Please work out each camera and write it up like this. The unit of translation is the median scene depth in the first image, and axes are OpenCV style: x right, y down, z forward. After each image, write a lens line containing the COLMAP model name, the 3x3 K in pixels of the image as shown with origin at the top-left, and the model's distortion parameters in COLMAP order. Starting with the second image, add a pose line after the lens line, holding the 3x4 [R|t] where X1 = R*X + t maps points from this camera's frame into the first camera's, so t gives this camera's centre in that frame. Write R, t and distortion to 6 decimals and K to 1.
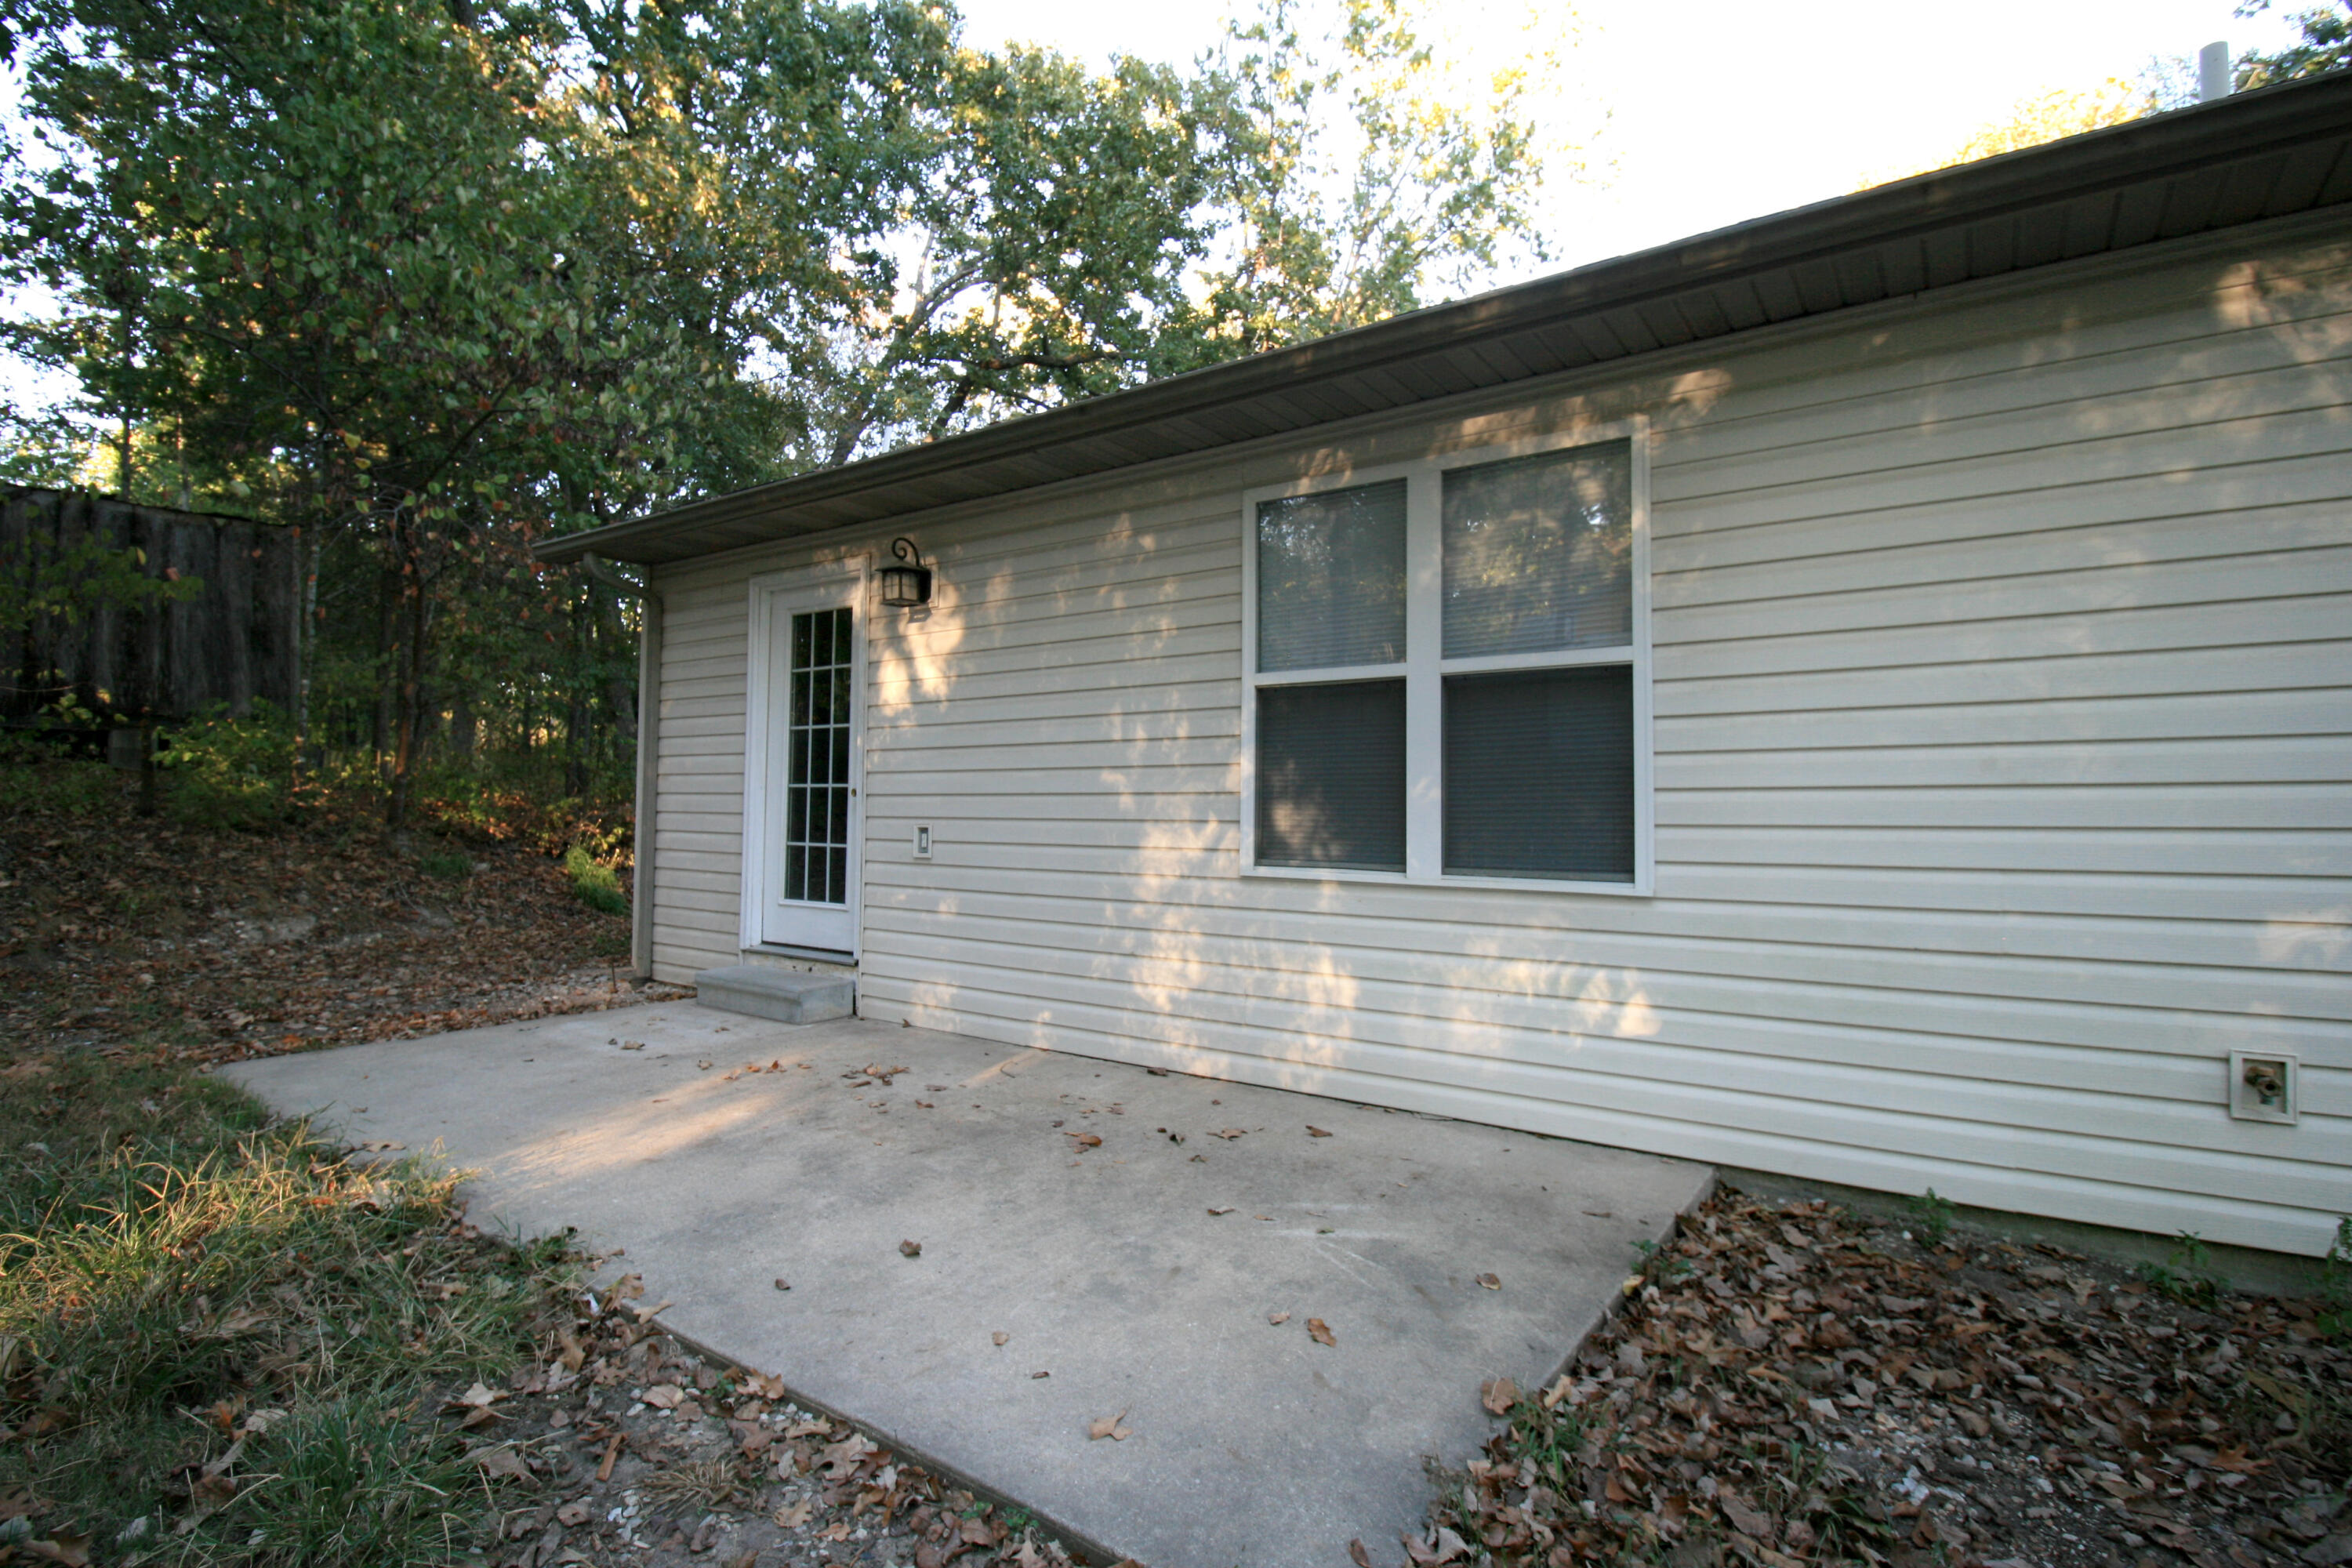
lens RADIAL K [[1095.9, 0, 1175.1], [0, 1095.9, 782.8], [0, 0, 1]] dist [-0.000693, -0.000588]
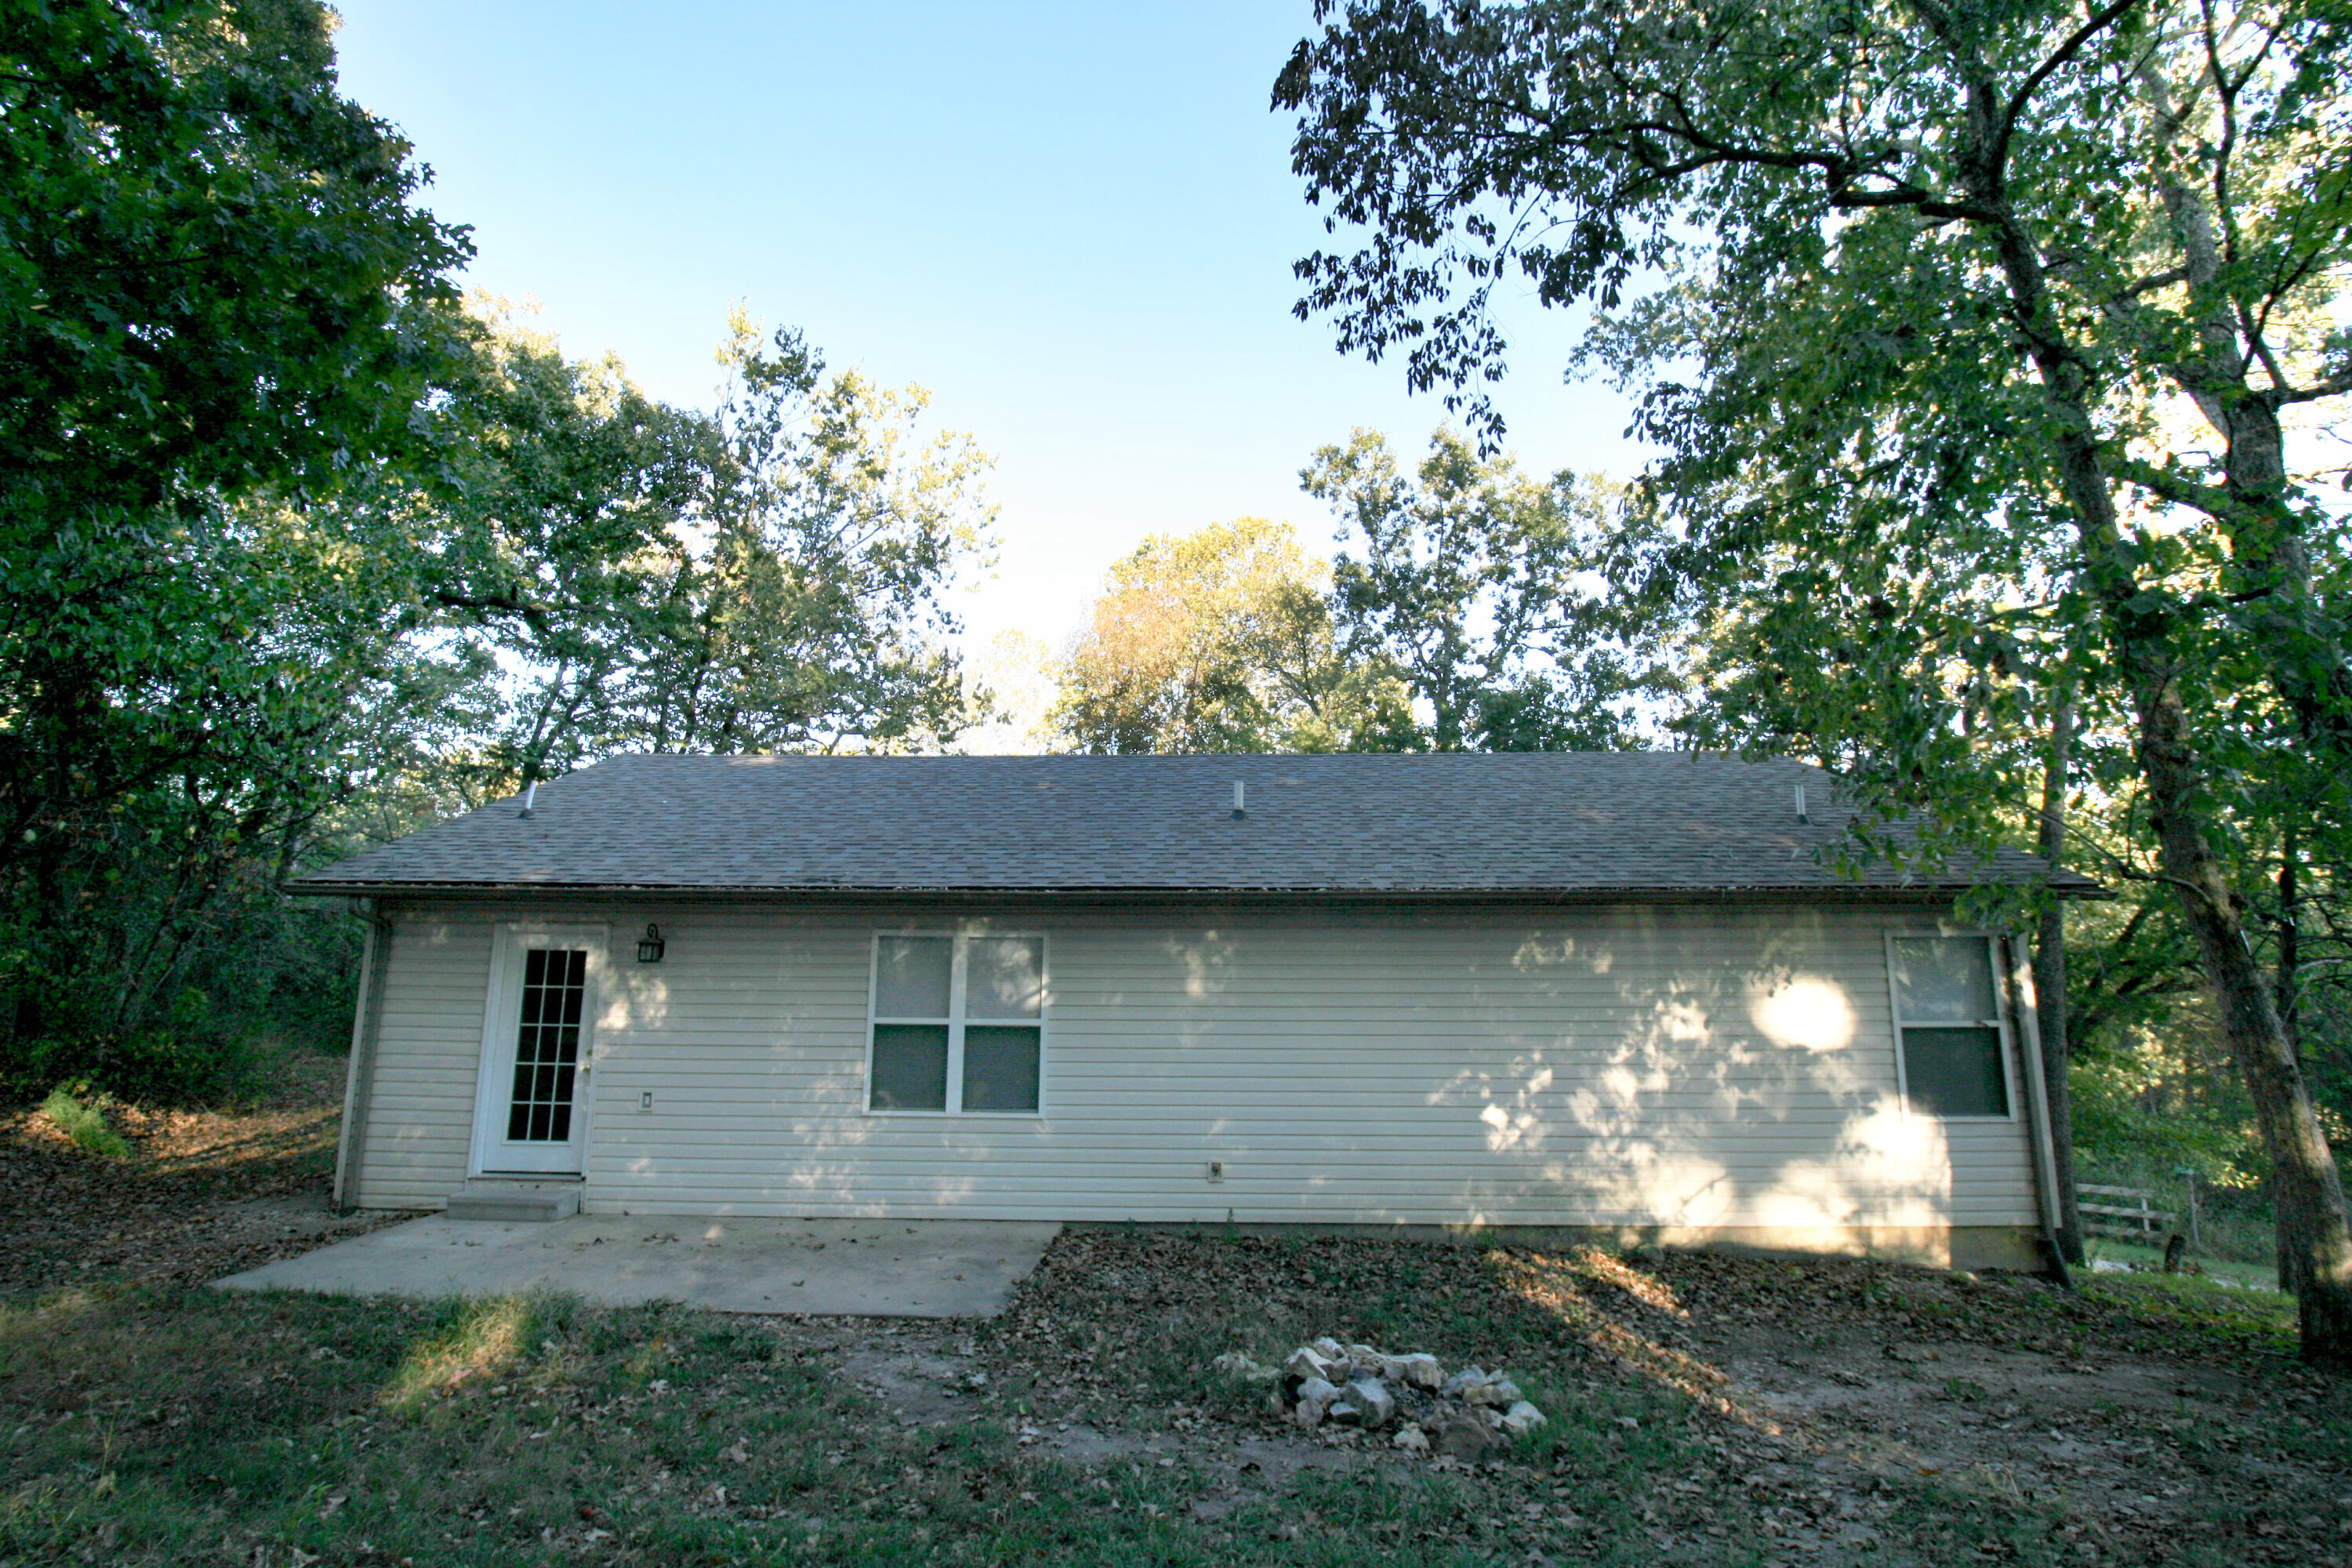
lens RADIAL K [[1095.9, 0, 1174.6], [0, 1095.9, 783.1], [0, 0, 1]] dist [-0.000693, -0.000588]
pose [[0.828133, 0.099621, 0.551608, -0.702484], [-0.020617, 0.988827, -0.147632, -0.260779], [-0.560153, 0.110886, 0.820934, -1.193346]]
